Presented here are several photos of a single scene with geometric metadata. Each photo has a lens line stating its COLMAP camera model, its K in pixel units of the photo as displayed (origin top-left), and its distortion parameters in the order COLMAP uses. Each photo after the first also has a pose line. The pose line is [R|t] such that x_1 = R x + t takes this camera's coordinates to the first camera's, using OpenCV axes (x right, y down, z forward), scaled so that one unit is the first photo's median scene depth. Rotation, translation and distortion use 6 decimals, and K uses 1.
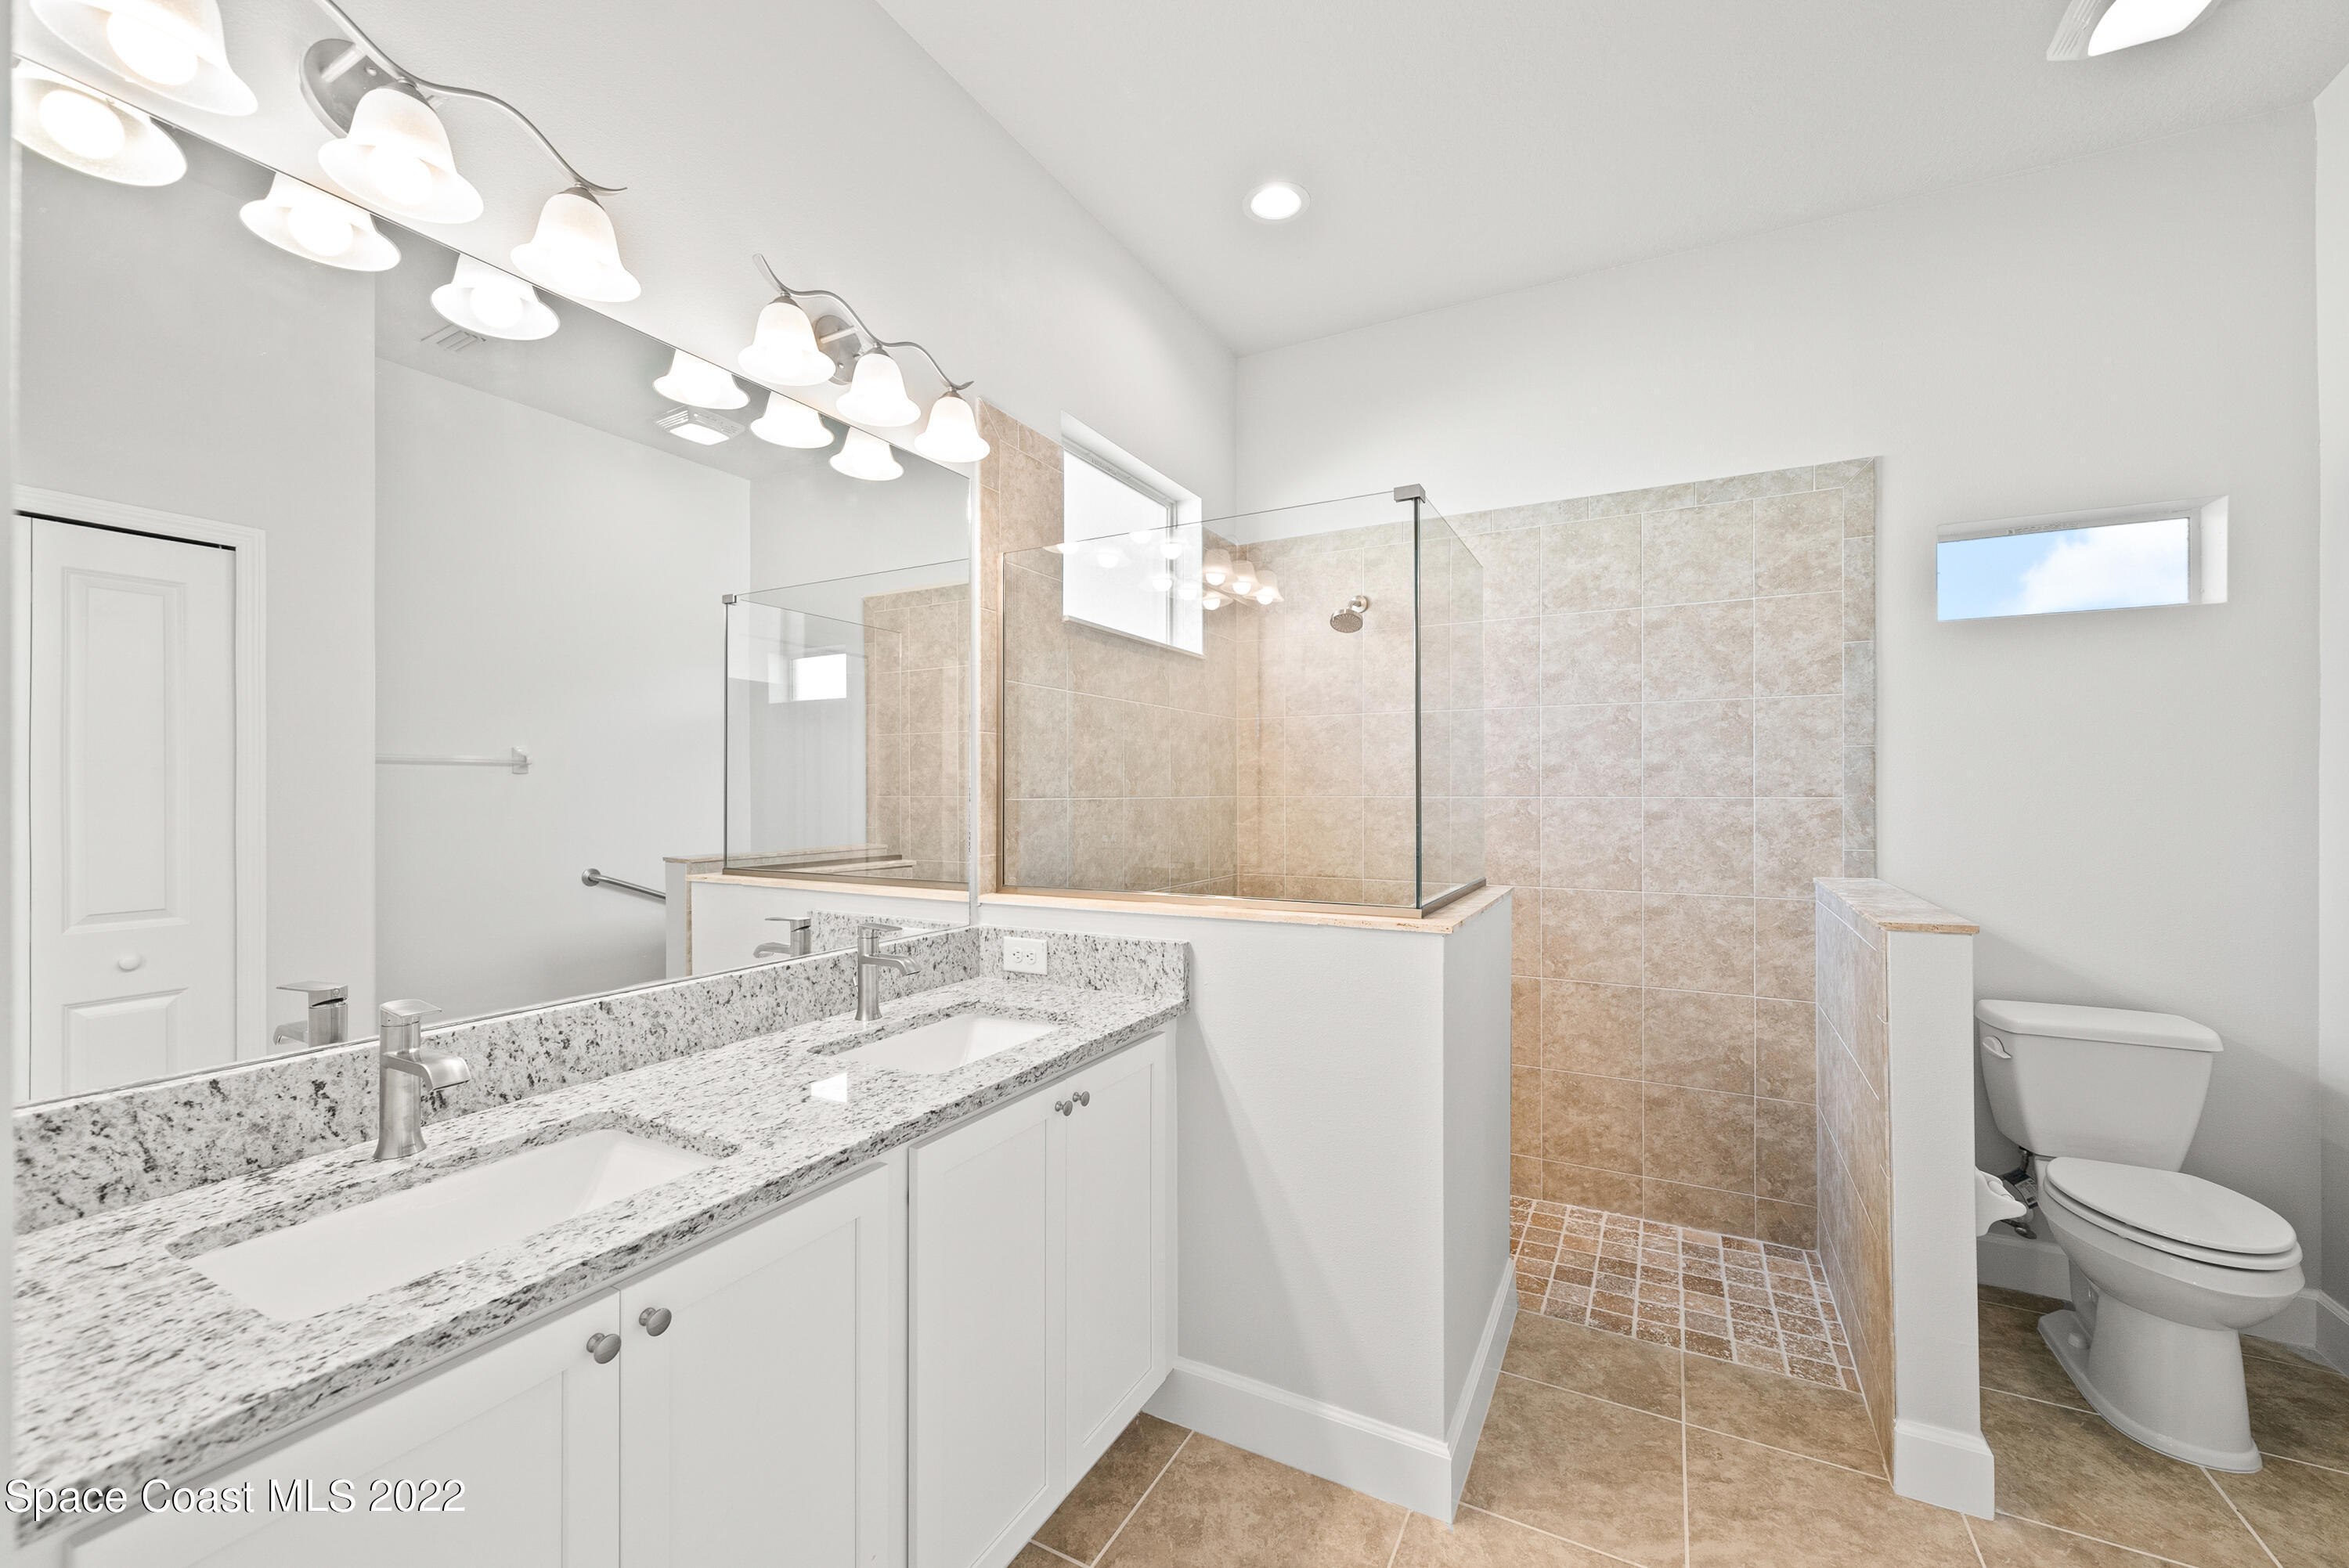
lens RADIAL K [[940.1, 0, 1165.7], [0, 940.1, 786.6], [0, 0, 1]] dist [-0.008421, -0.000094]
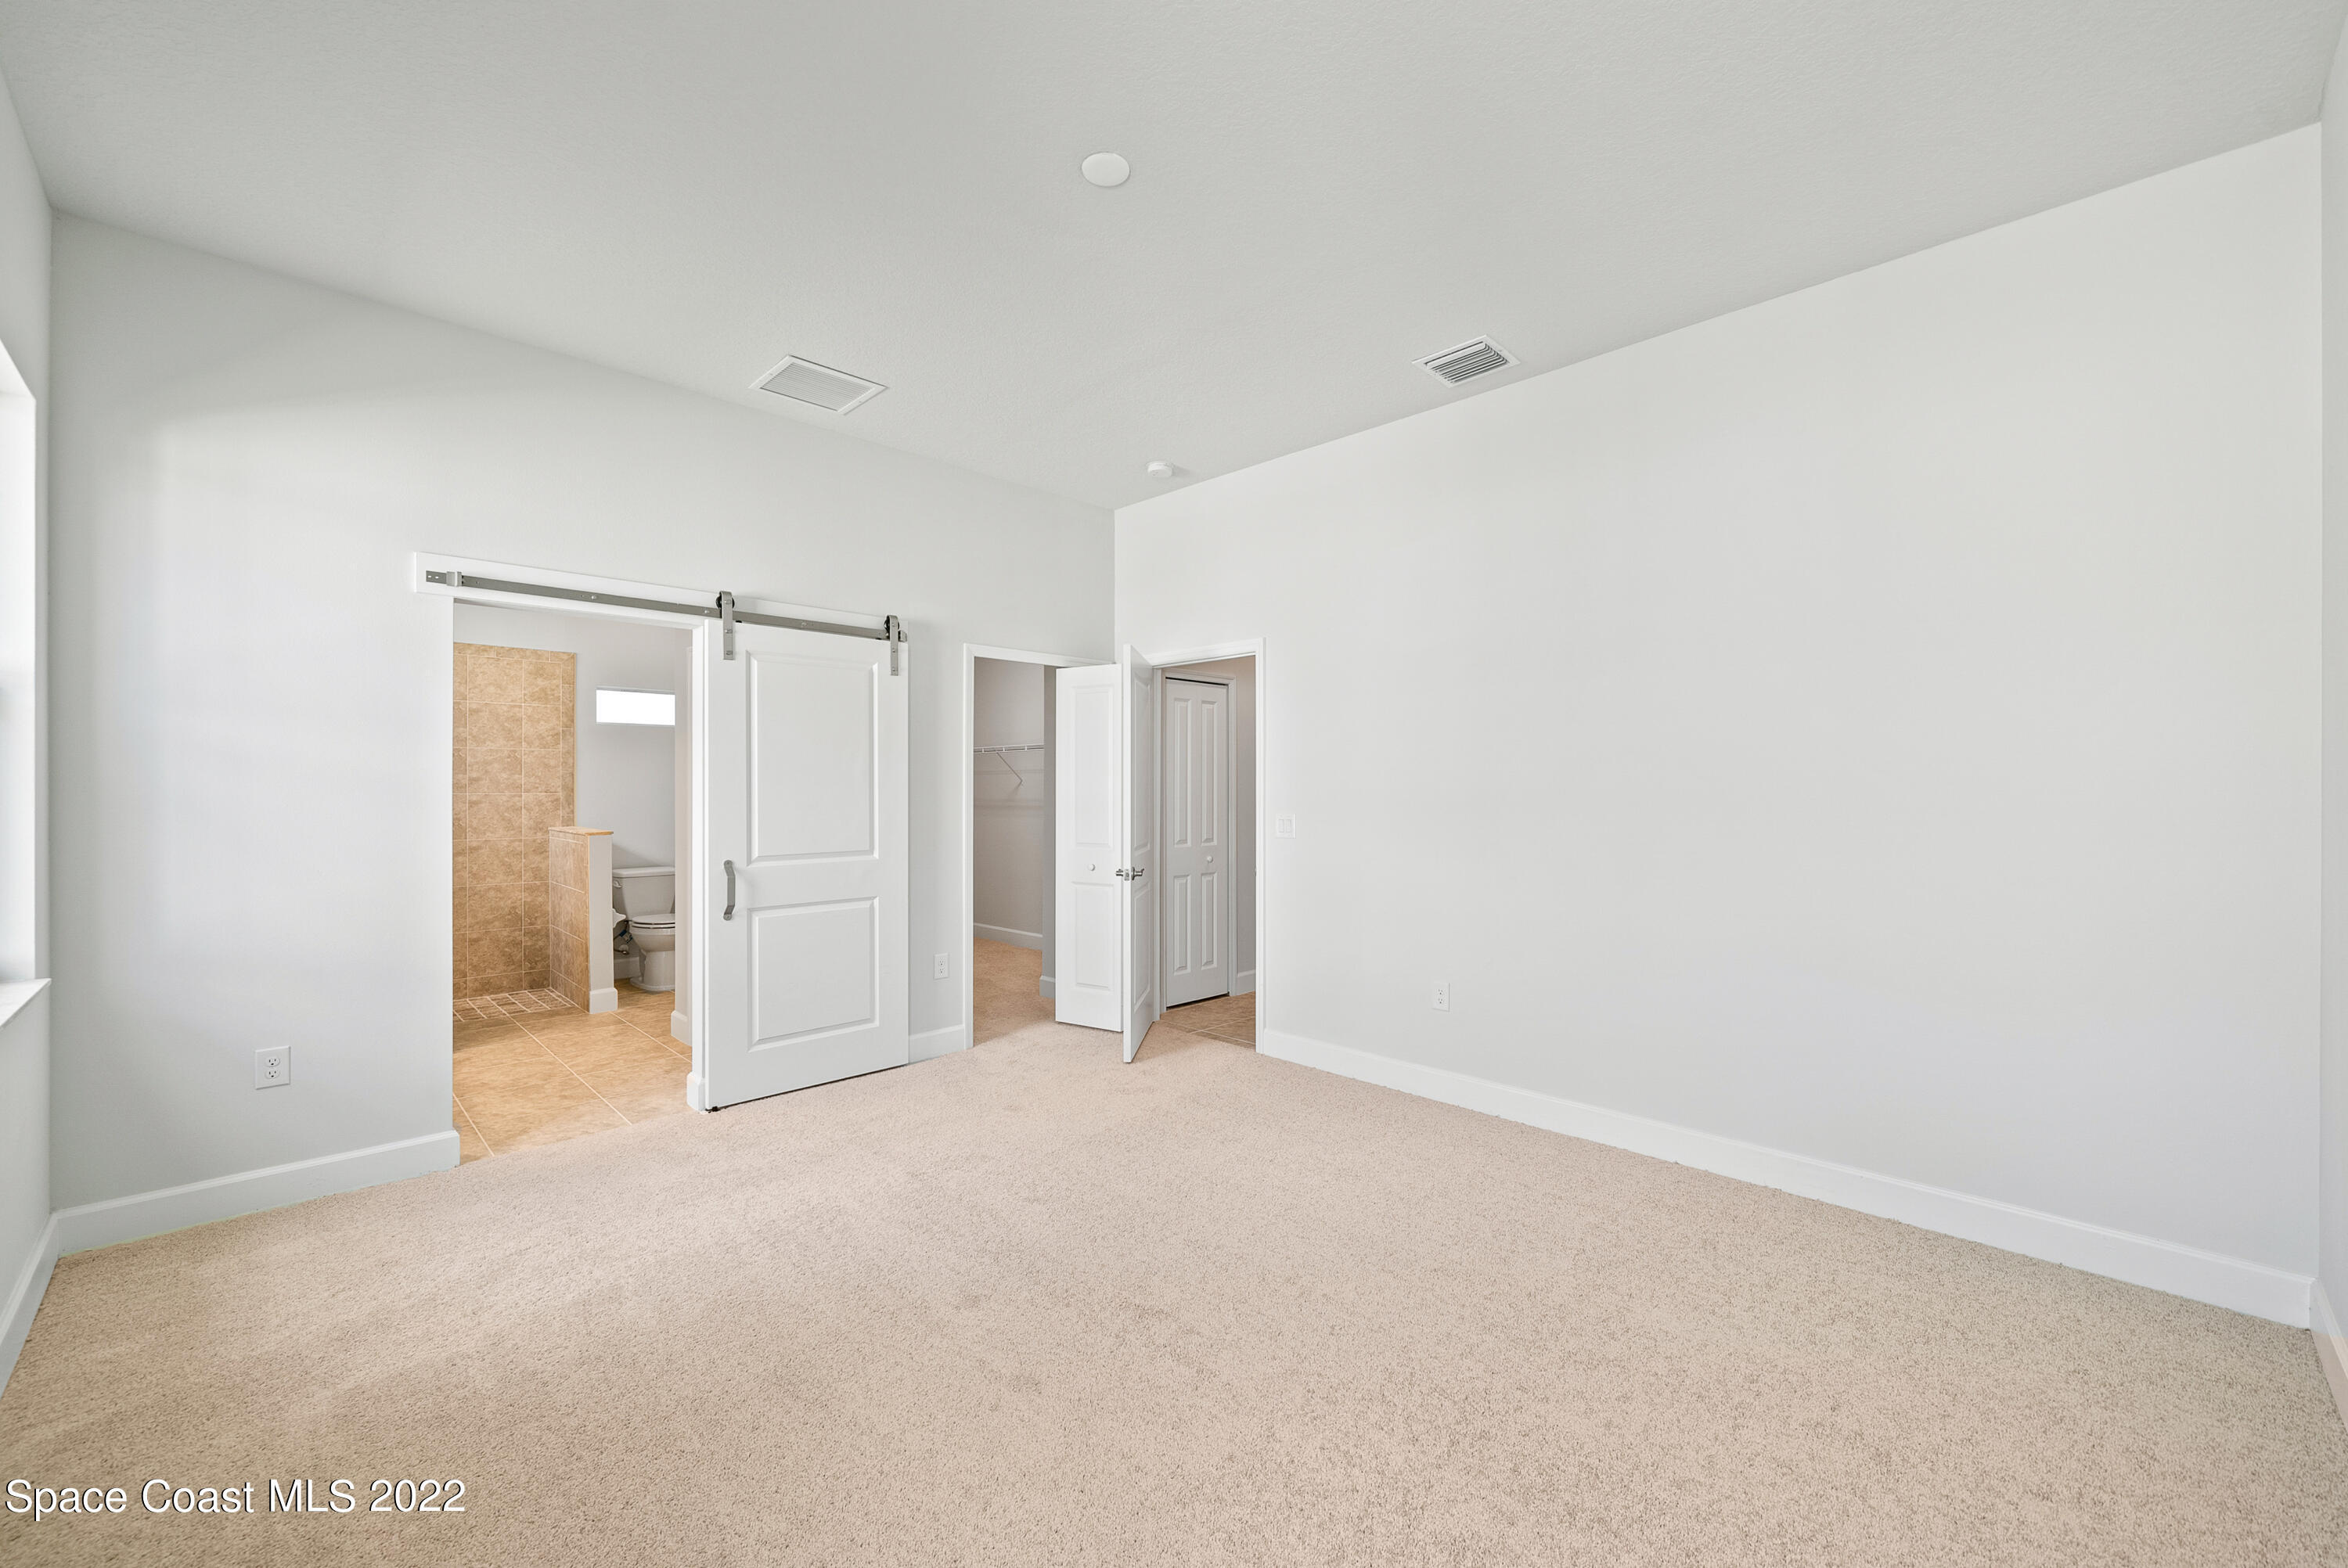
lens RADIAL K [[939.6, 0, 1167.9], [0, 939.6, 785.6], [0, 0, 1]] dist [-0.008421, -0.000094]
pose [[0.301622, 0.000536, 0.953427, -1.054476], [-0.004414, 0.999990, 0.000834, -0.015970], [-0.953417, -0.004460, 0.301621, -1.160969]]
